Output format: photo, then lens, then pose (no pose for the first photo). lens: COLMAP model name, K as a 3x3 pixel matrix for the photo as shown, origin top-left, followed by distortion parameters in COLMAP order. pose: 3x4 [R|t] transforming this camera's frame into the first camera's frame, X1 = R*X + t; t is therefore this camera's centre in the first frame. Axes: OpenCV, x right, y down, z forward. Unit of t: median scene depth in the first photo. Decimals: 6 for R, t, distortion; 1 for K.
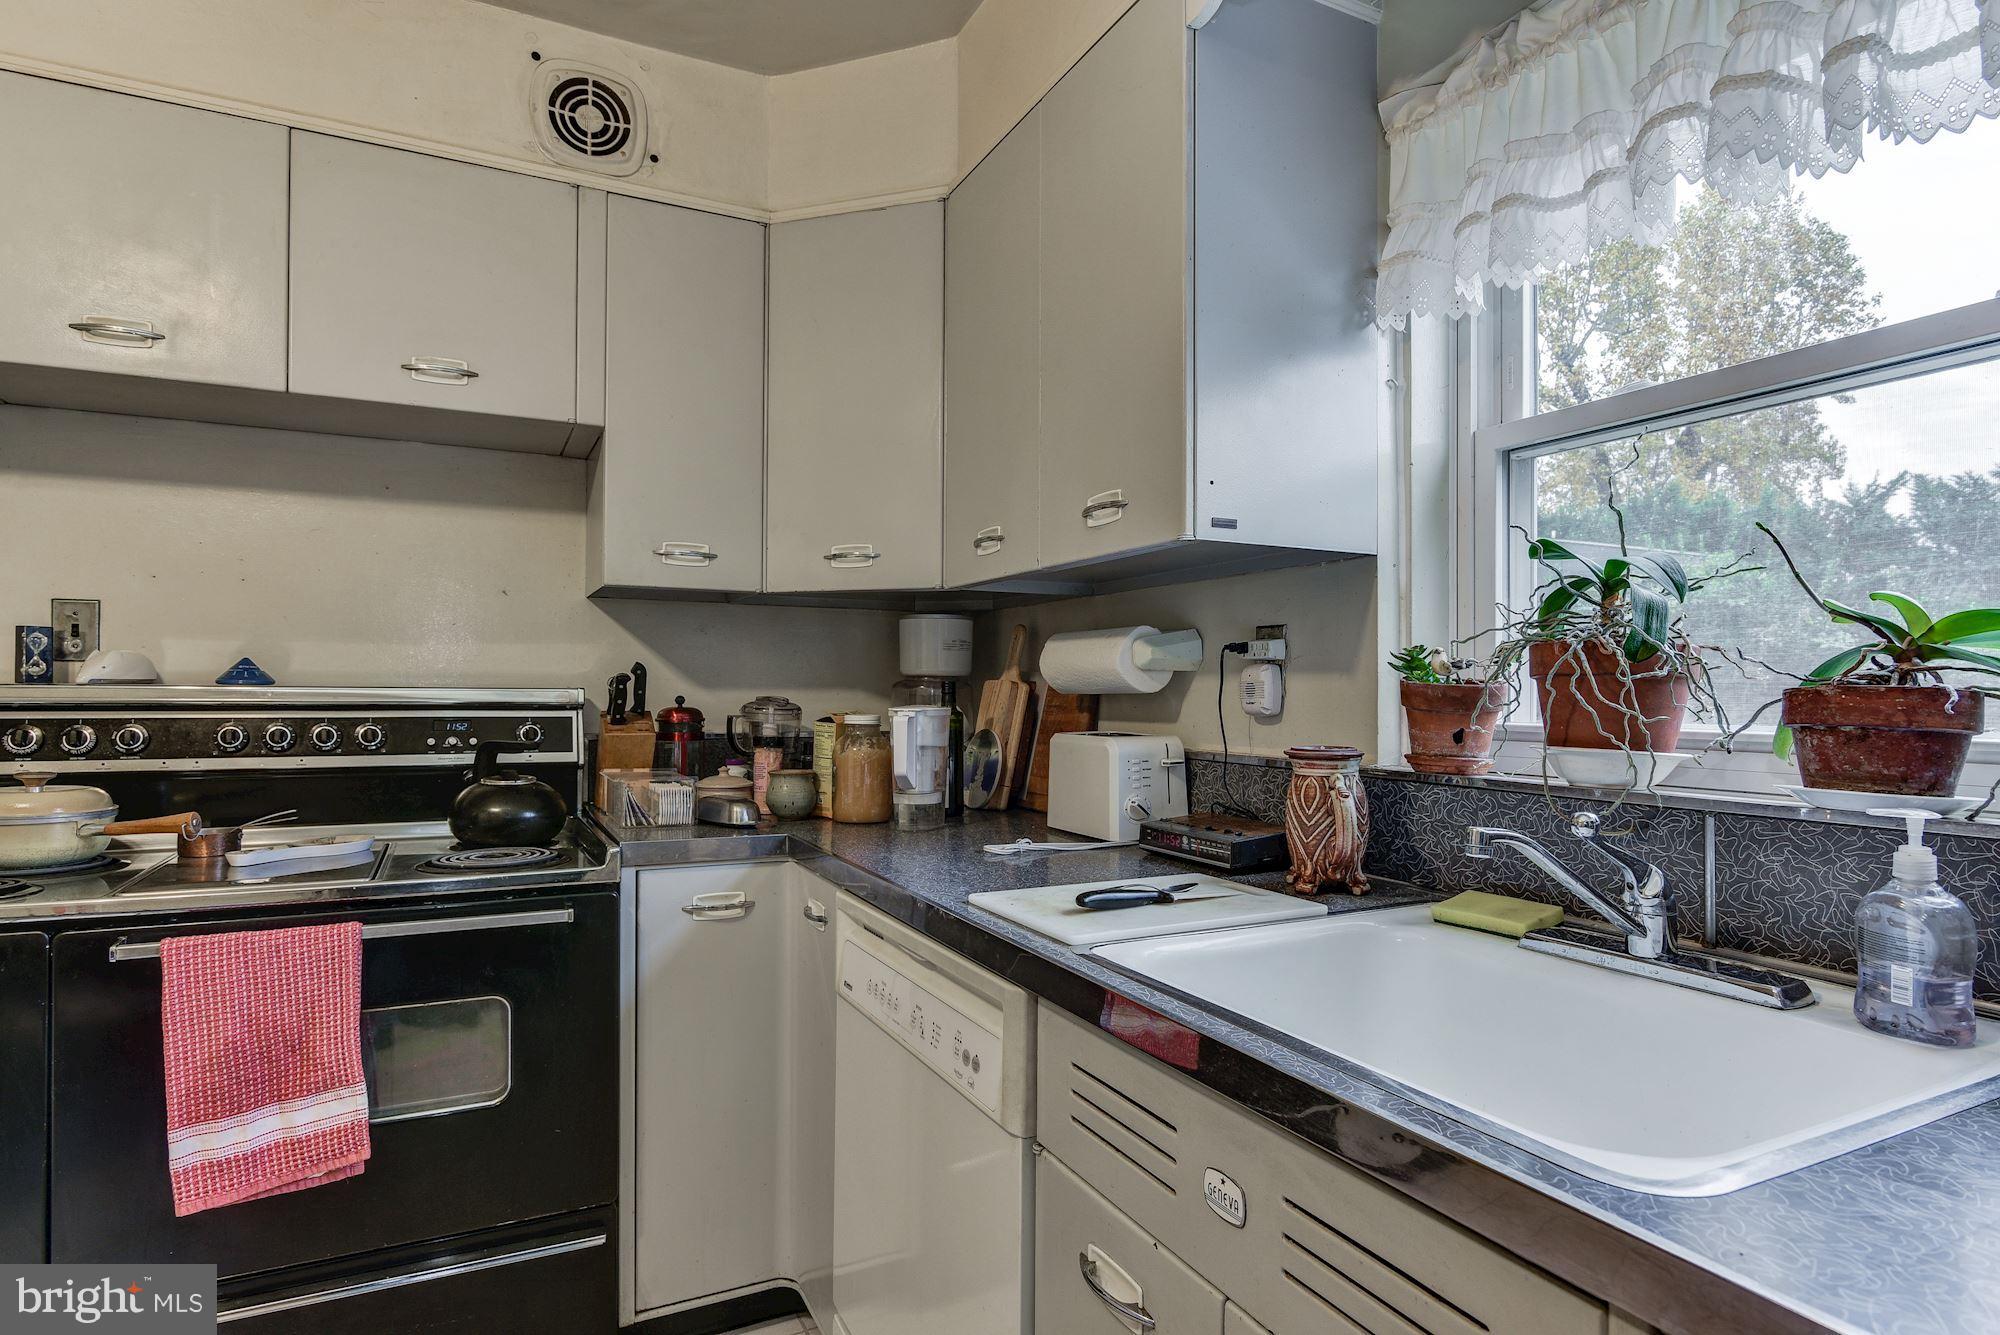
lens RADIAL K [[1065.3, 0, 1009.4], [0, 1065.3, 684.1], [0, 0, 1]] dist [-0.006123, -0.000694]
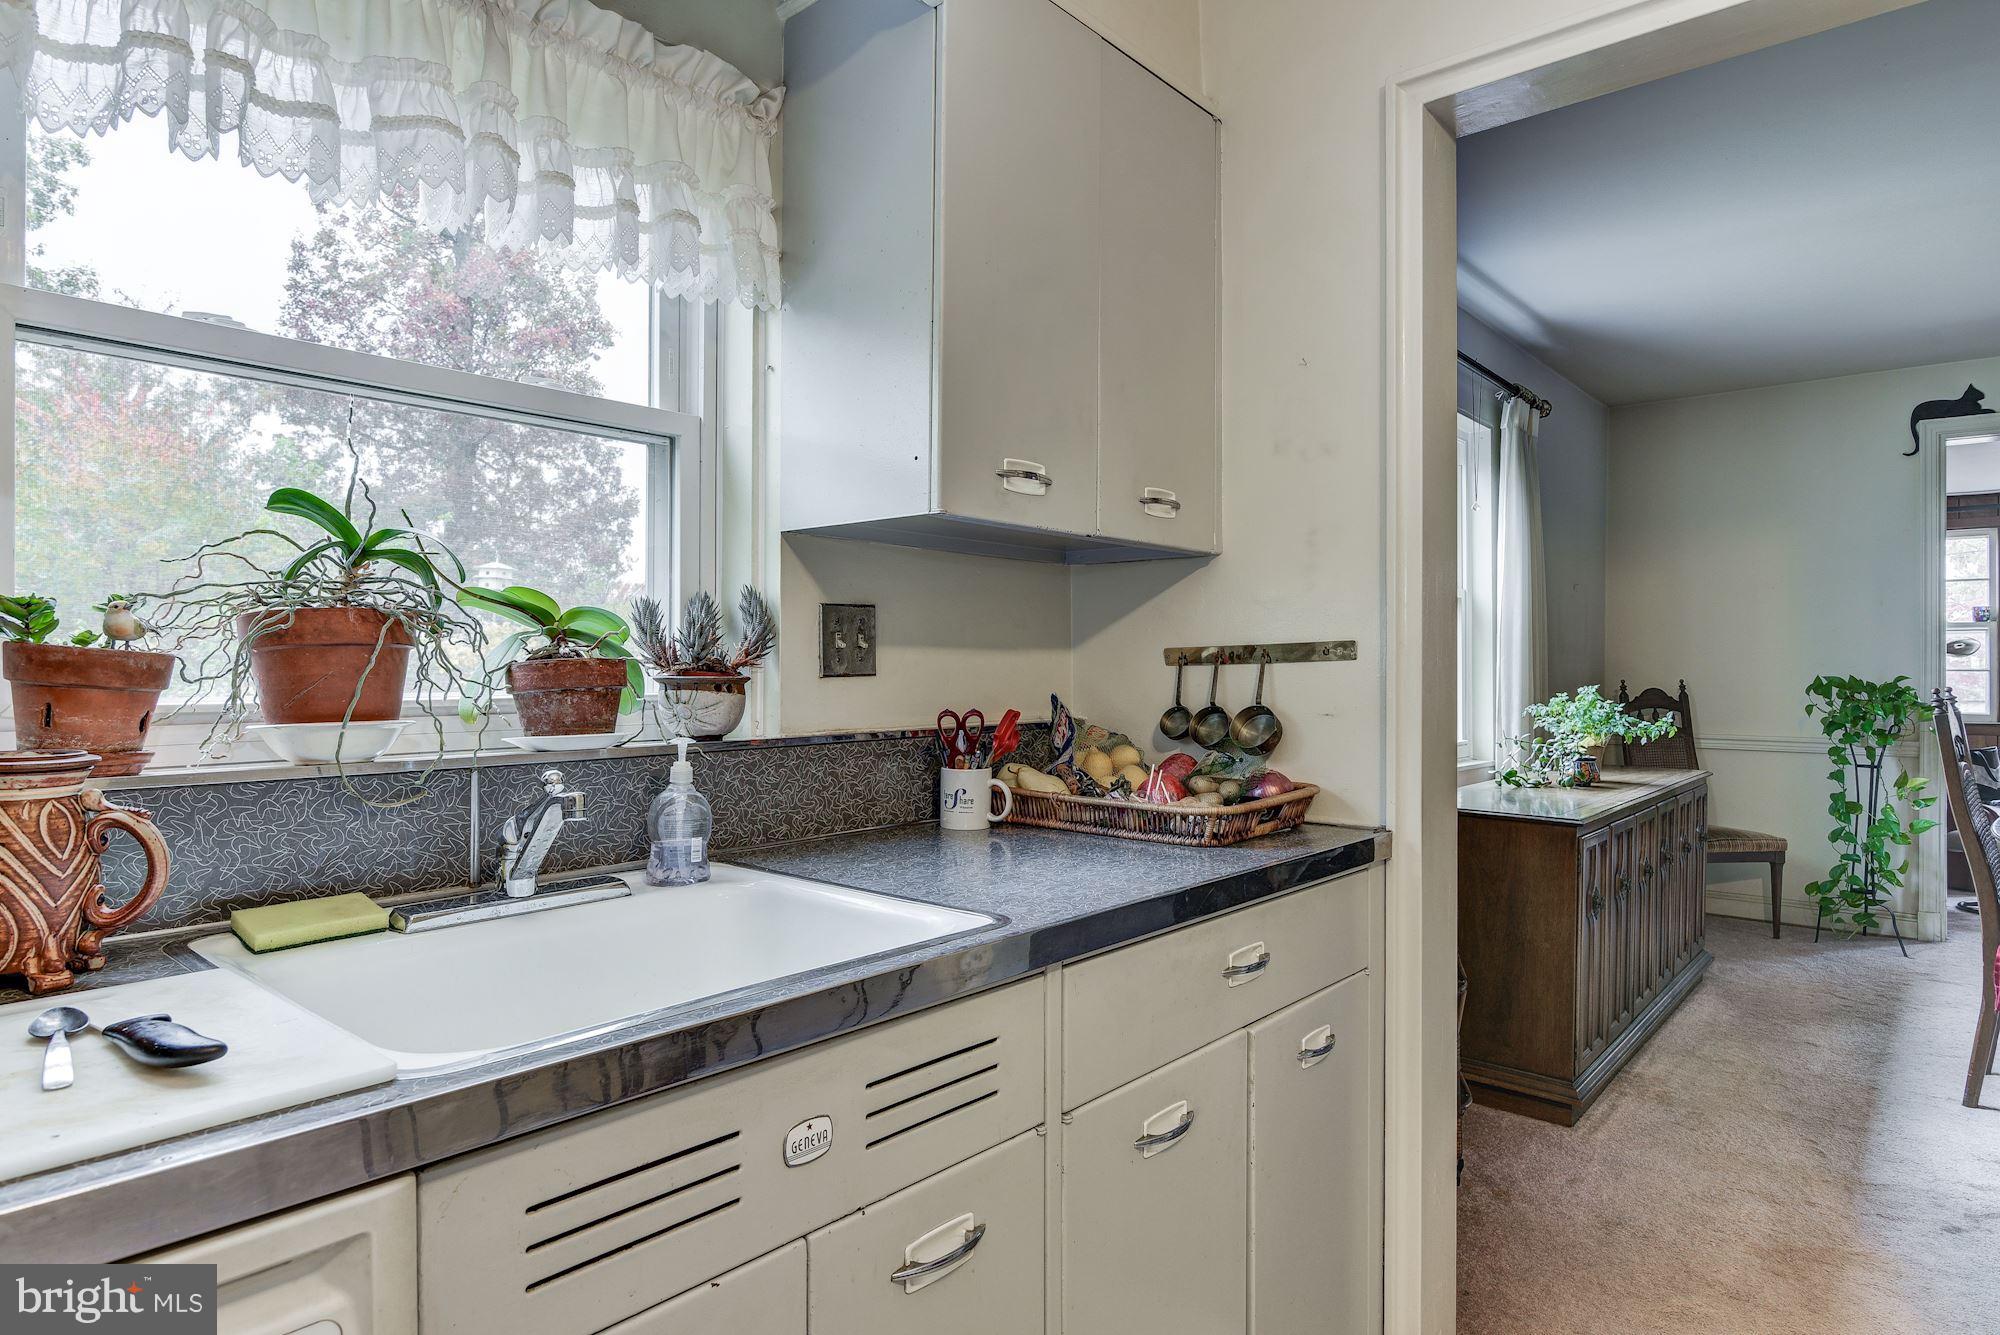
lens RADIAL K [[1185.9, 0, 1000.0], [0, 1185.9, 667.5], [0, 0, 1]] dist [-0.002825, 0.000023]
pose [[-0.393700, -0.006606, 0.919215, -0.408112], [-0.008929, 0.999954, 0.003361, 0.001959], [-0.919196, -0.006884, -0.393741, 0.551629]]
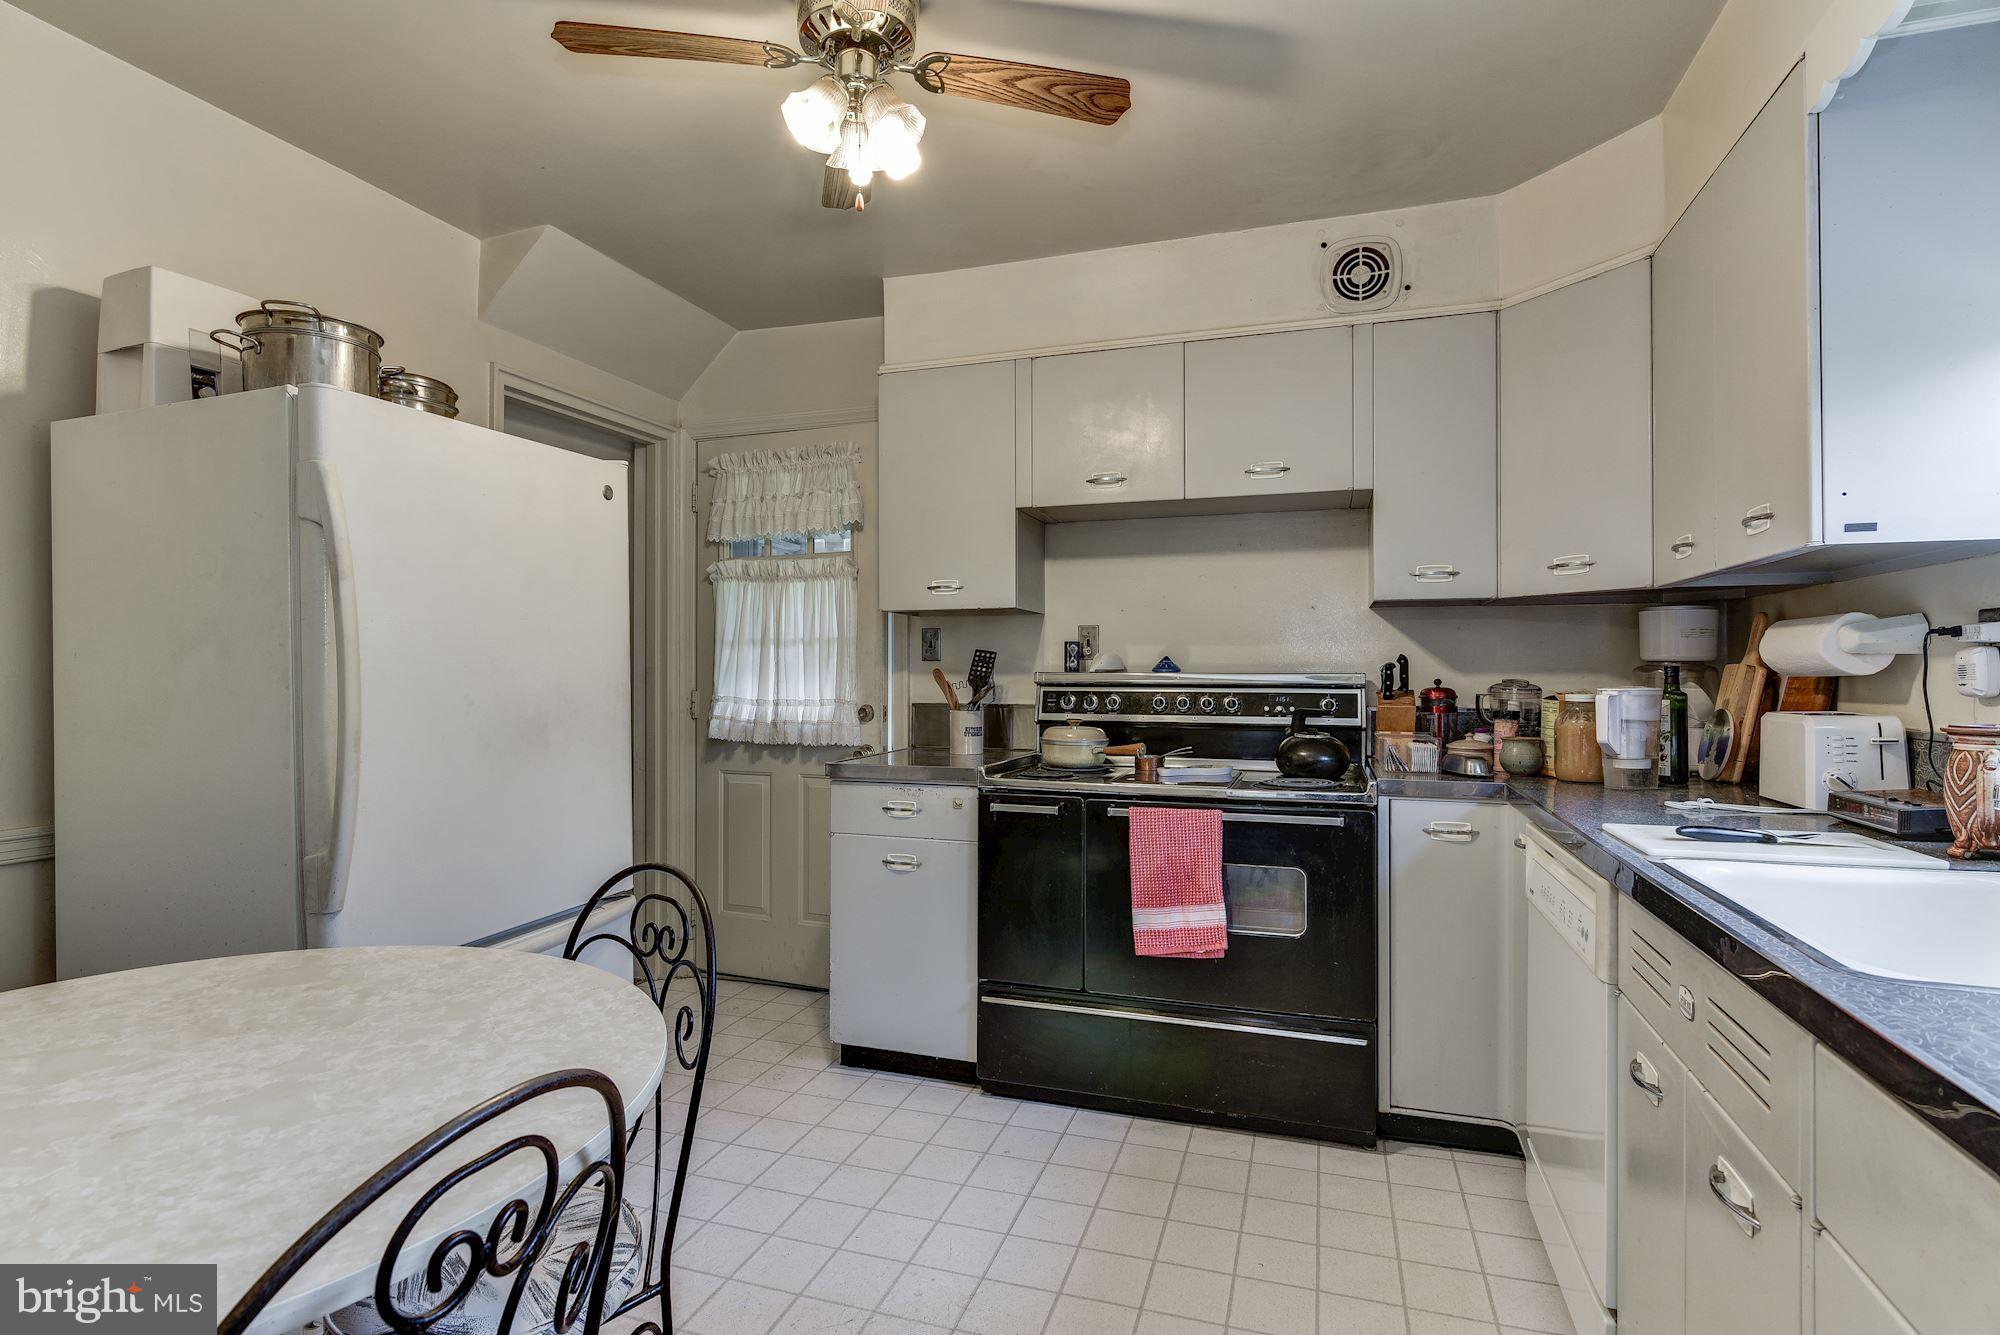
lens RADIAL K [[981.6, 0, 1006.0], [0, 981.6, 665.7], [0, 0, 1]] dist [-0.002535, -0.000733]
pose [[0.703315, -0.009930, -0.710809, 0.220571], [0.006708, 0.999951, -0.007332, 0.000199], [0.710847, 0.000388, 0.703346, -0.291878]]
